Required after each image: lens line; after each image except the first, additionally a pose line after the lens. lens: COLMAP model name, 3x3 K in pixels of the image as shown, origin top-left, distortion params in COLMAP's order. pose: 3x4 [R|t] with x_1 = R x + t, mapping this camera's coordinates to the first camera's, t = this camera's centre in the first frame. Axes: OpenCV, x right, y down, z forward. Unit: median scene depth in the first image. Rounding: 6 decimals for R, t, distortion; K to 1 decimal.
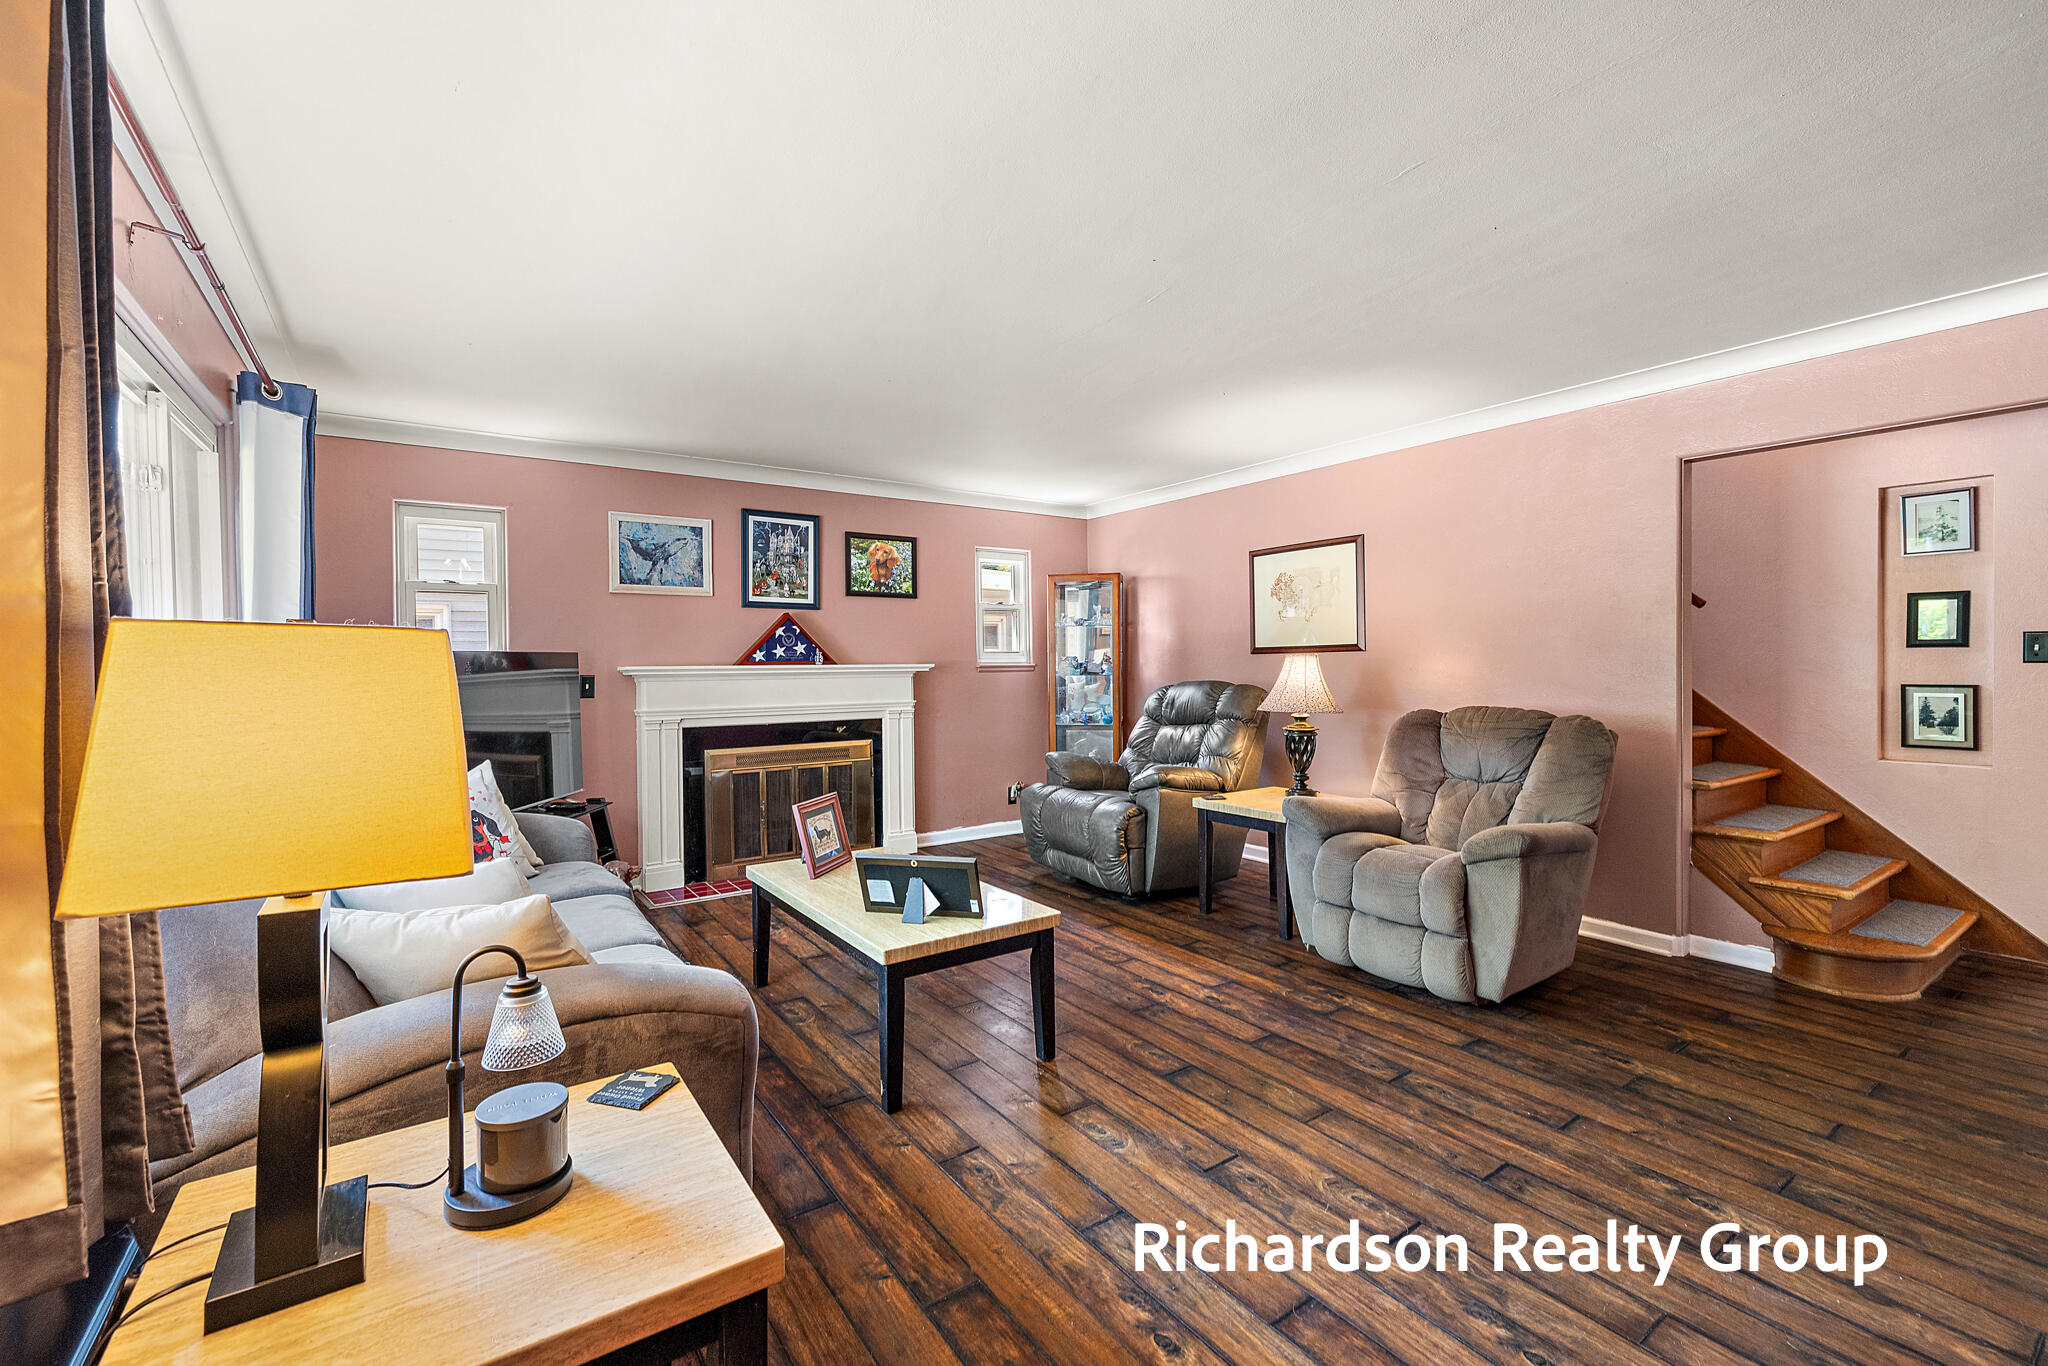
lens RADIAL K [[869.1, 0, 1011.3], [0, 869.1, 671.9], [0, 0, 1]] dist [-0.009482, 0.001383]
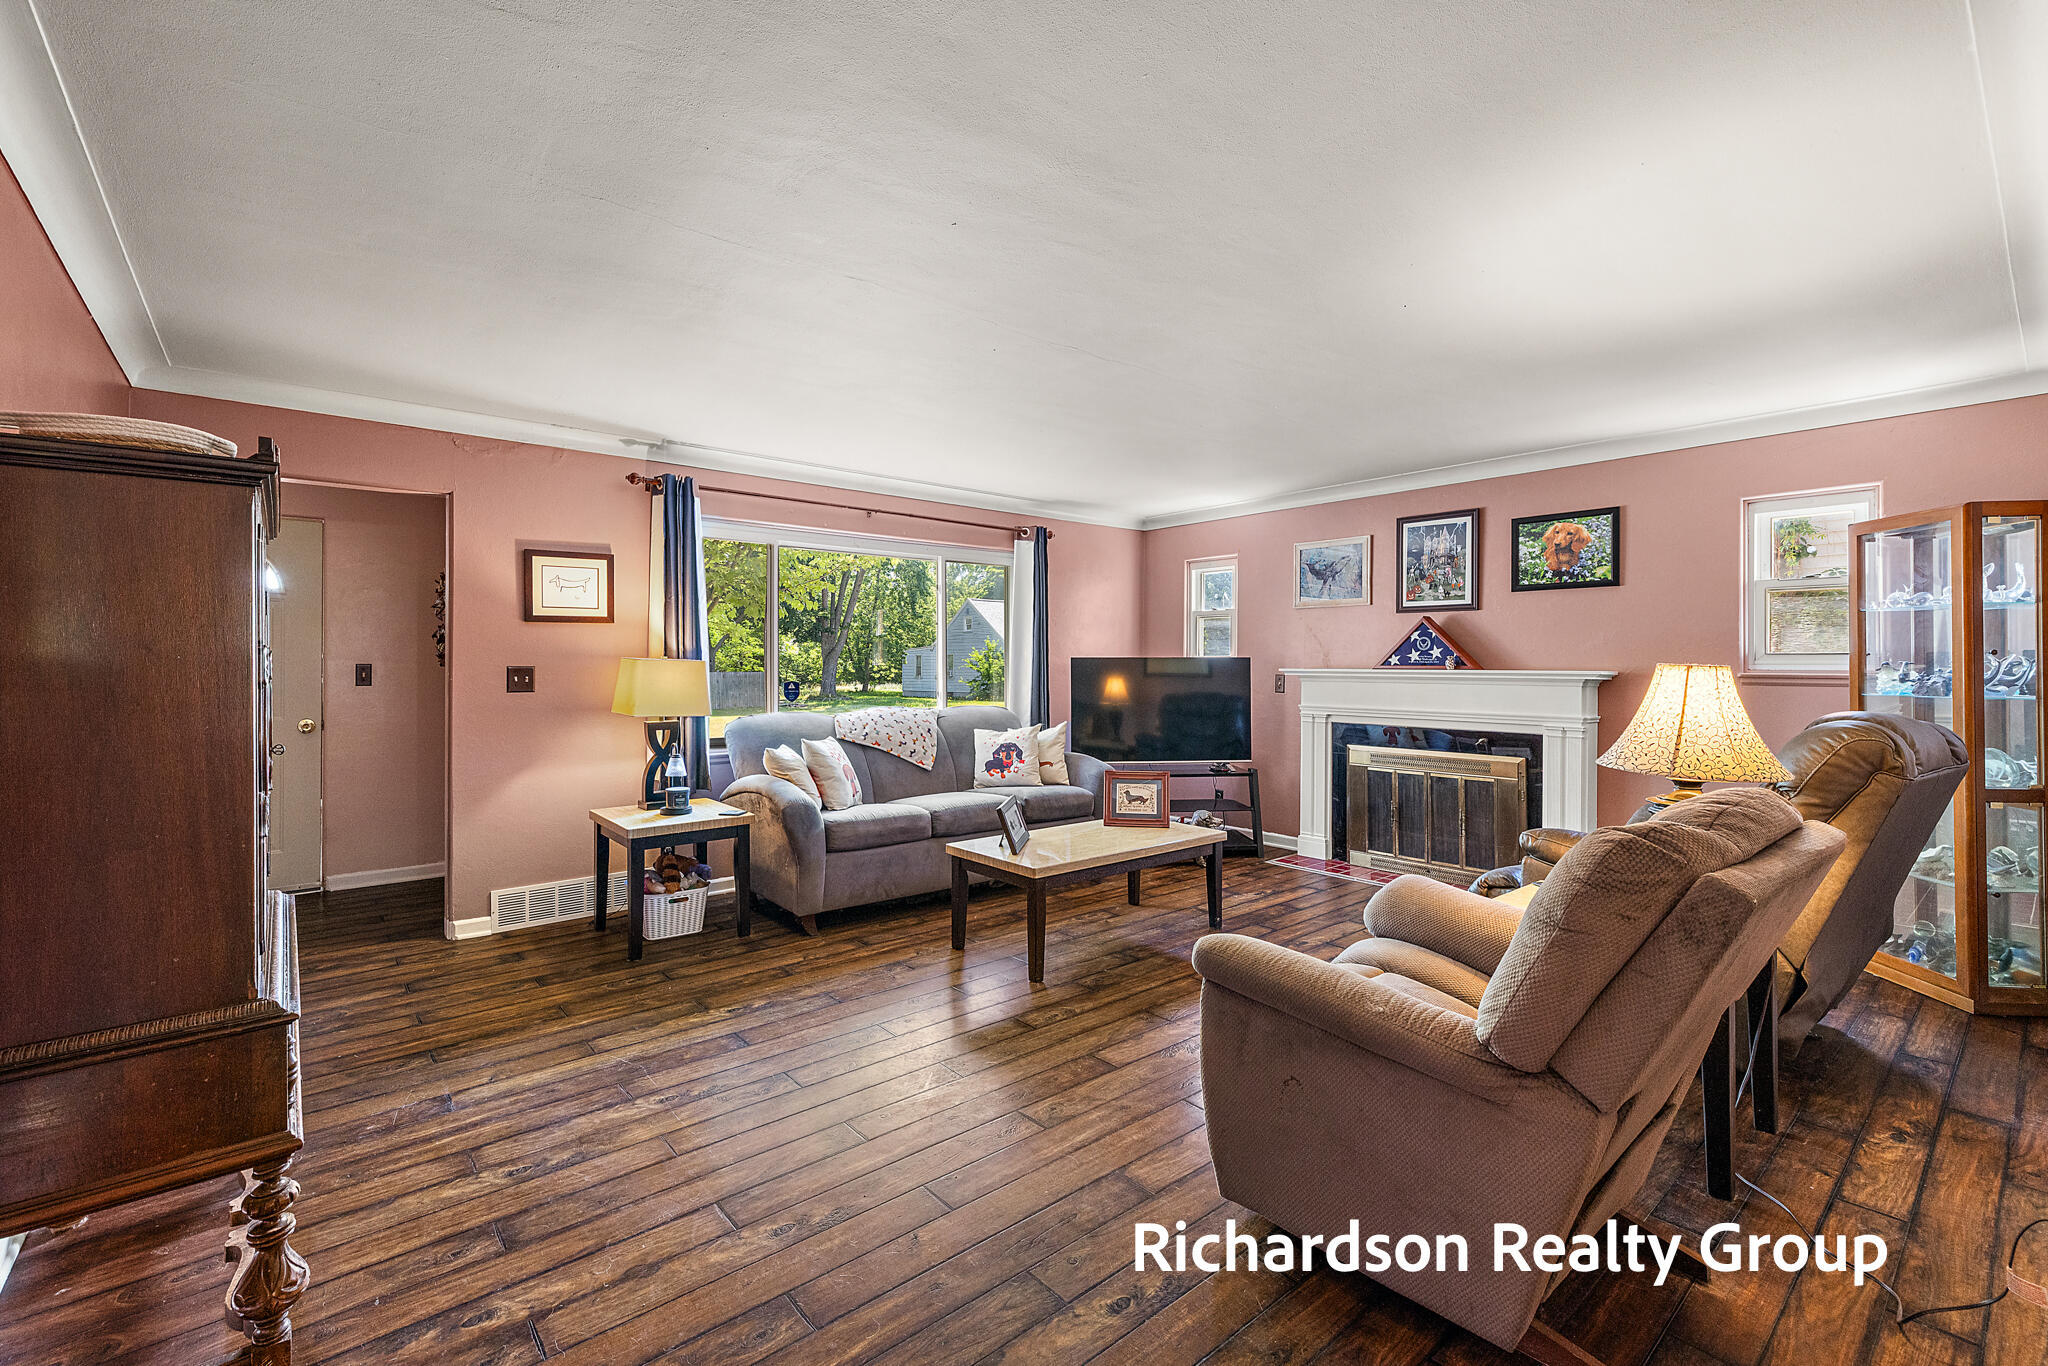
lens RADIAL K [[869.1, 0, 1008.4], [0, 869.1, 669.8], [0, 0, 1]] dist [-0.009482, 0.001383]
pose [[0.091792, 0.017330, -0.995627, 0.673556], [-0.010845, 0.999807, 0.016403, -0.018161], [0.995719, 0.009292, 0.091962, 0.431953]]
